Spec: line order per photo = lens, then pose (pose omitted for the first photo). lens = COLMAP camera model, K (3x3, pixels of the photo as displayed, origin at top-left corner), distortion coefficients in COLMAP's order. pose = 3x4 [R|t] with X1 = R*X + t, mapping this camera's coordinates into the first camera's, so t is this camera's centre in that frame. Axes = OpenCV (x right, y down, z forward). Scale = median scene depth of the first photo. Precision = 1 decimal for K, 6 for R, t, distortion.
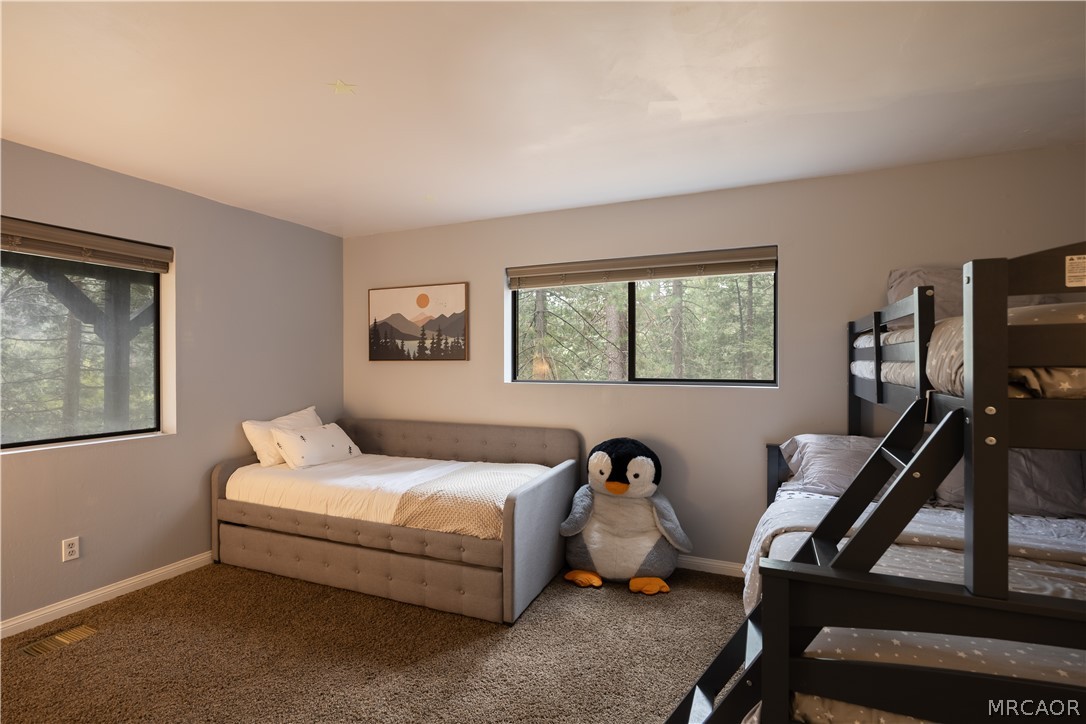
lens RADIAL K [[538.1, 0, 536.0], [0, 538.1, 362.5], [0, 0, 1]] dist [-0.007103, -0.000291]
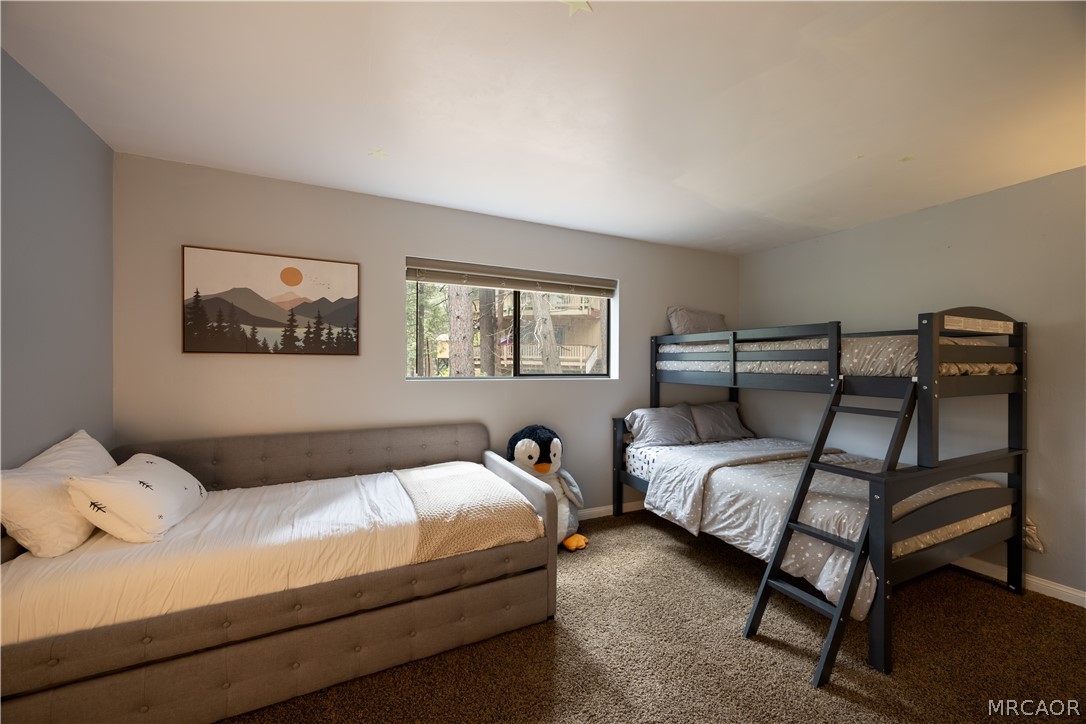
lens RADIAL K [[433.3, 0, 542.1], [0, 433.3, 363.0], [0, 0, 1]] dist [0.000430, 0.000077]
pose [[0.631268, 0.007353, 0.775530, -0.472036], [-0.006514, 0.999970, -0.004179, 0.008927], [-0.775538, -0.002413, 0.631297, 0.340072]]
